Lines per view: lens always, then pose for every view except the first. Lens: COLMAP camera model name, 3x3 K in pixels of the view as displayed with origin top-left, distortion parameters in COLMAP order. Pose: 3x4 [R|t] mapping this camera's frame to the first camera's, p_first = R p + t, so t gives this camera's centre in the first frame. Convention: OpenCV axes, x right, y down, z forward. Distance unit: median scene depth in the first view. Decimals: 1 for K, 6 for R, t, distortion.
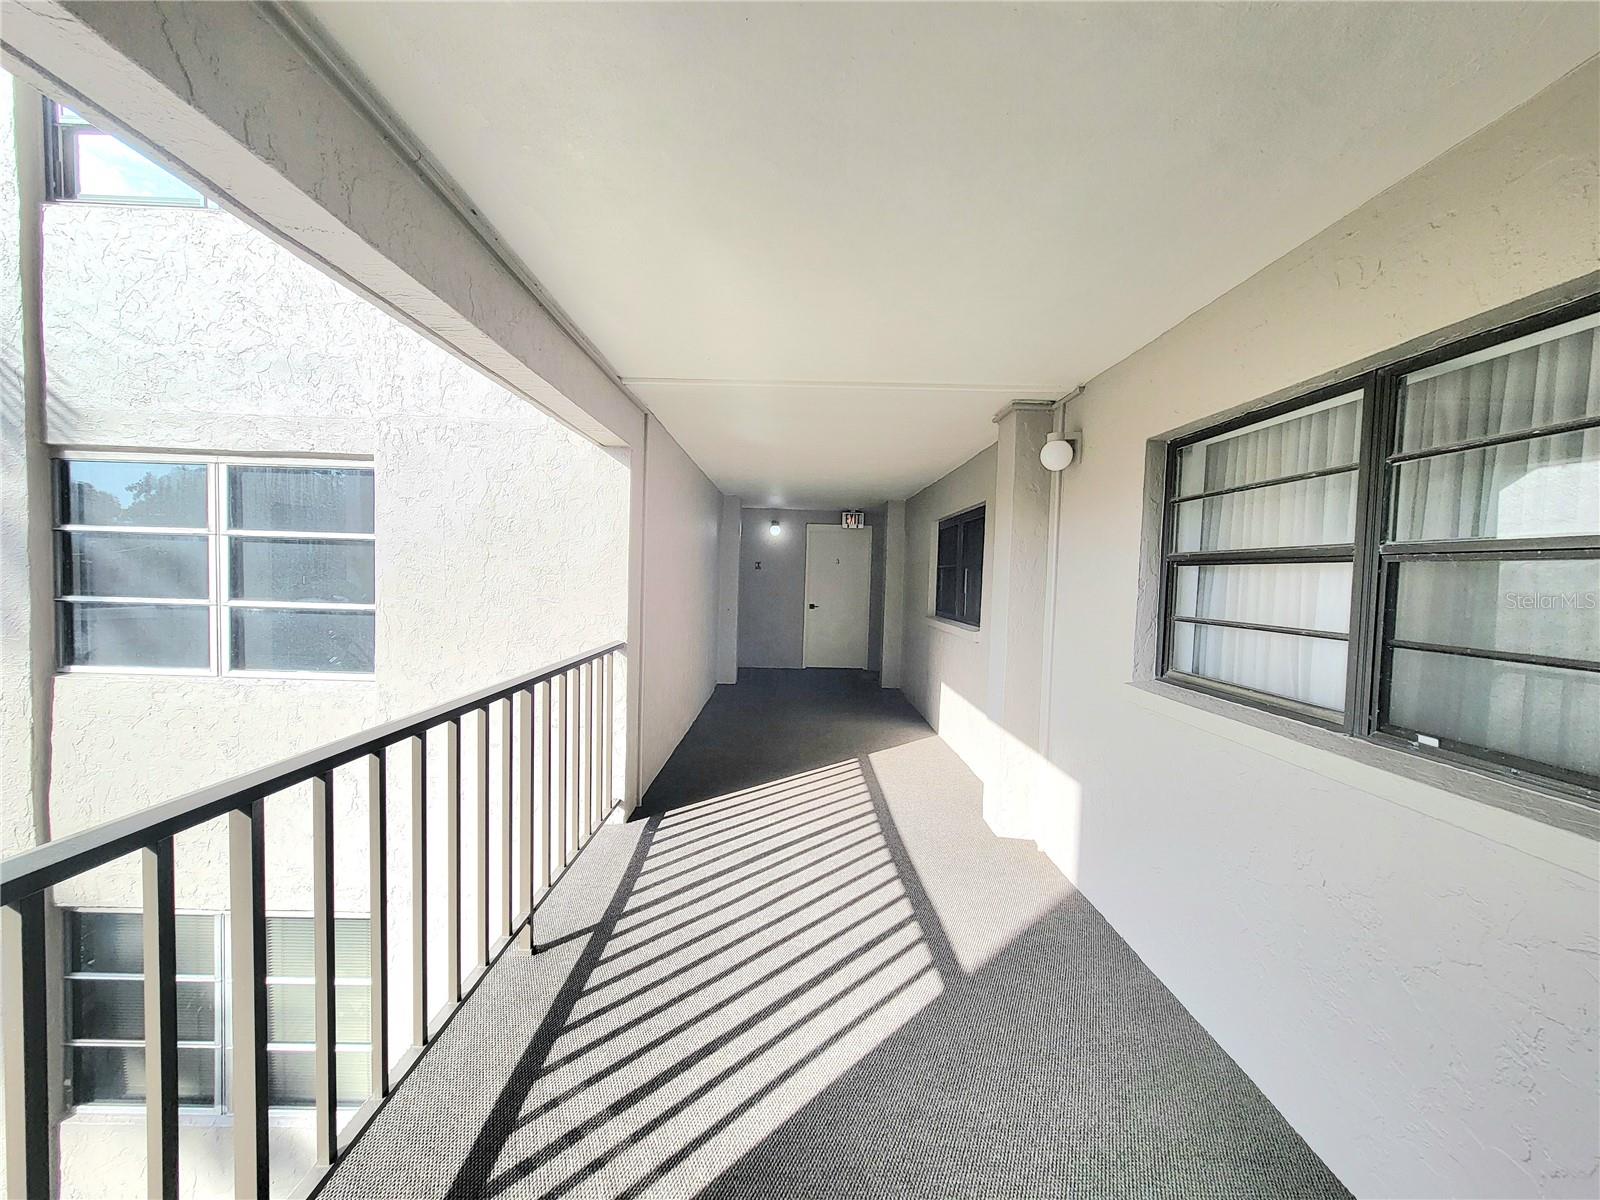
lens RADIAL K [[649.5, 0, 796.4], [0, 649.5, 600.8], [0, 0, 1]] dist [0.001521, -0.000651]
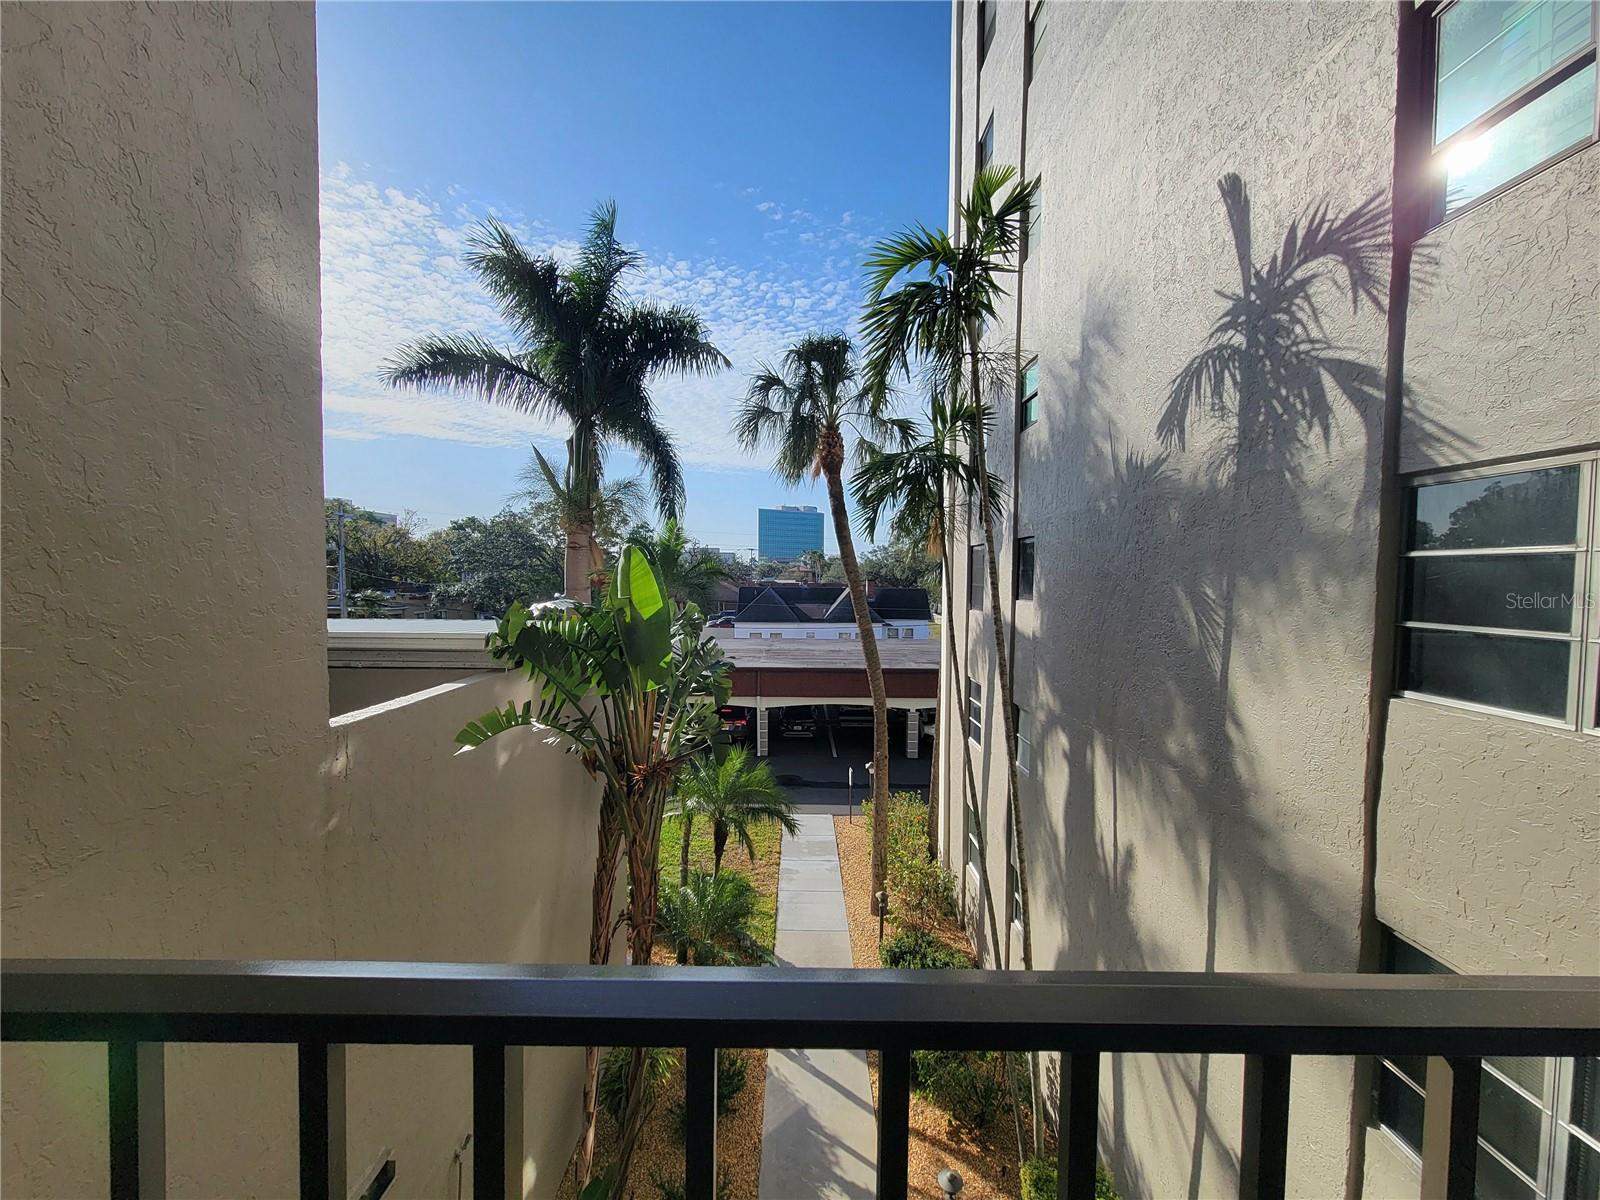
lens RADIAL K [[649.5, 0, 800.5], [0, 649.5, 607.7], [0, 0, 1]] dist [0.001521, -0.000651]
pose [[-0.001339, 0.020973, -0.999779, -0.112651], [-0.051209, 0.998467, 0.021014, -0.001588], [0.998687, 0.051226, -0.000263, 0.057827]]
